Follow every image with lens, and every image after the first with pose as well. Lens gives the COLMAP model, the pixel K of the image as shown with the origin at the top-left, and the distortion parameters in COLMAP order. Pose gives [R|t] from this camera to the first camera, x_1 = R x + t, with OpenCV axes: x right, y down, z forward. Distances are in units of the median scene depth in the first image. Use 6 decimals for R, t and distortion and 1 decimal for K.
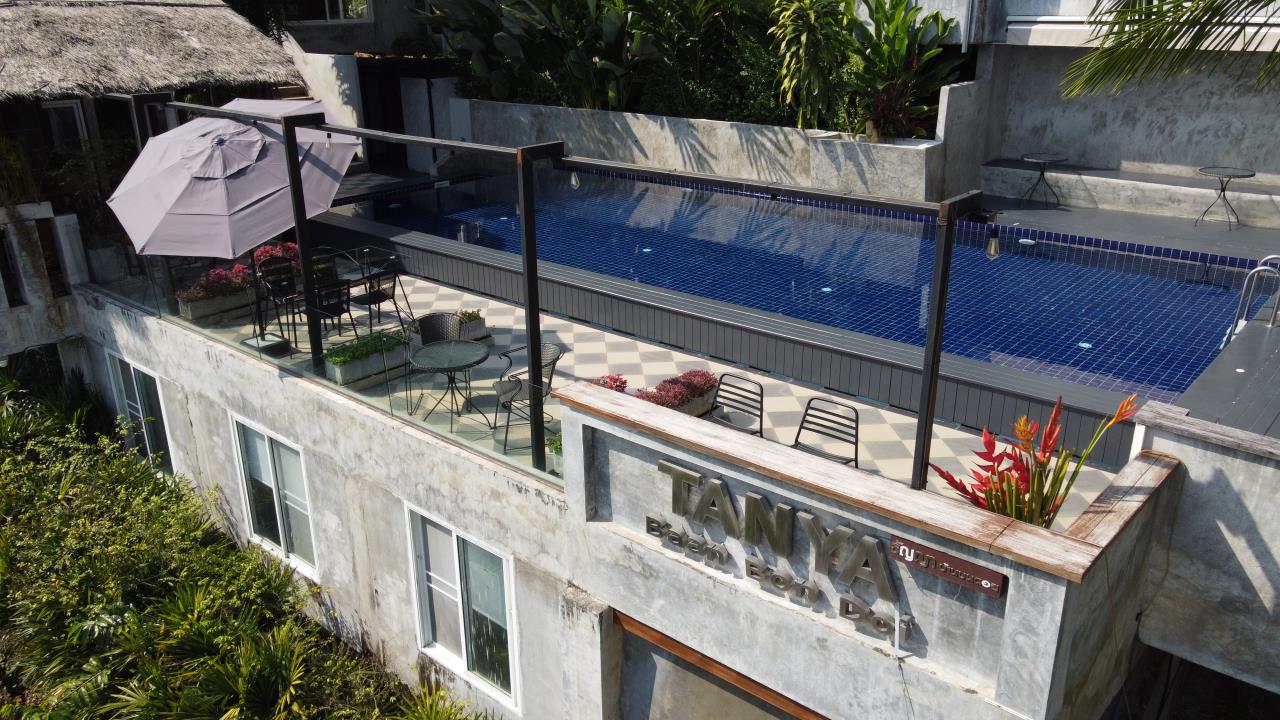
lens RADIAL K [[968.2, 0, 638.6], [0, 968.2, 358.6], [0, 0, 1]] dist [0.007470, 0.013481]
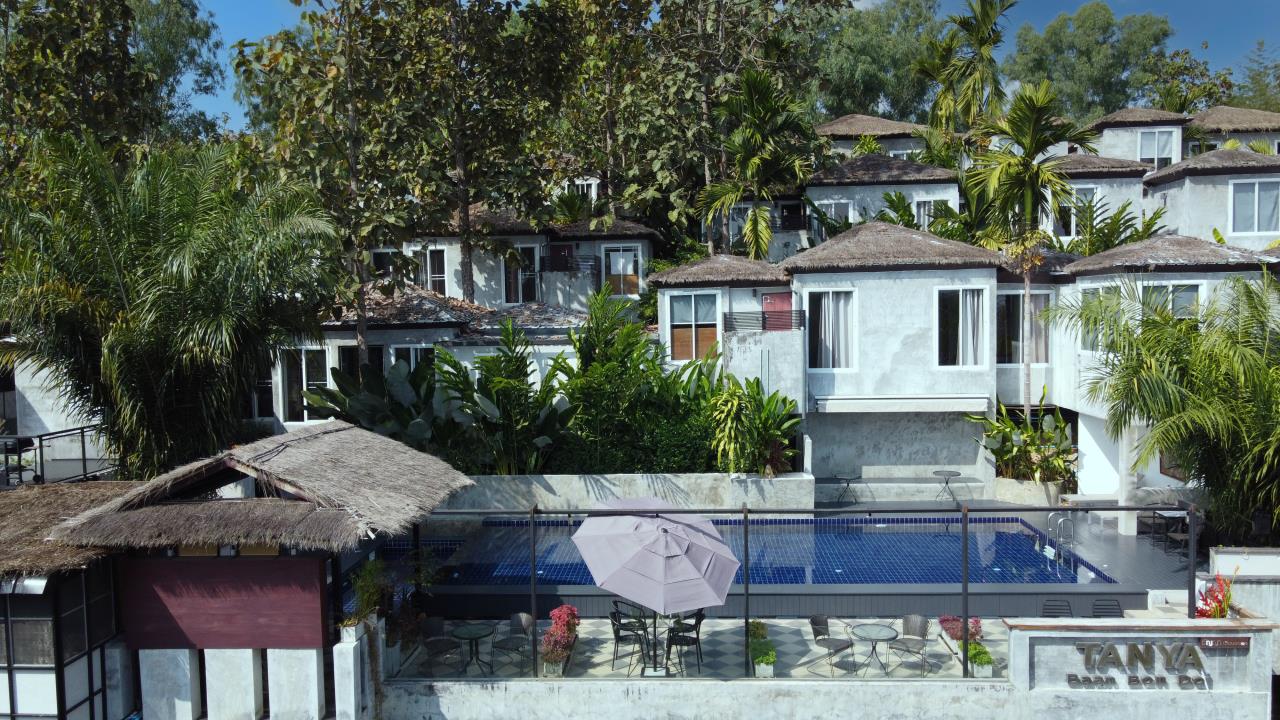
lens RADIAL K [[968.2, 0, 638.7], [0, 968.2, 362.9], [0, 0, 1]] dist [0.007470, 0.013481]
pose [[0.799822, -0.040906, 0.598841, -1.425286], [0.223573, 0.946188, -0.233975, -0.137399], [-0.557045, 0.321023, 0.765927, -0.215901]]
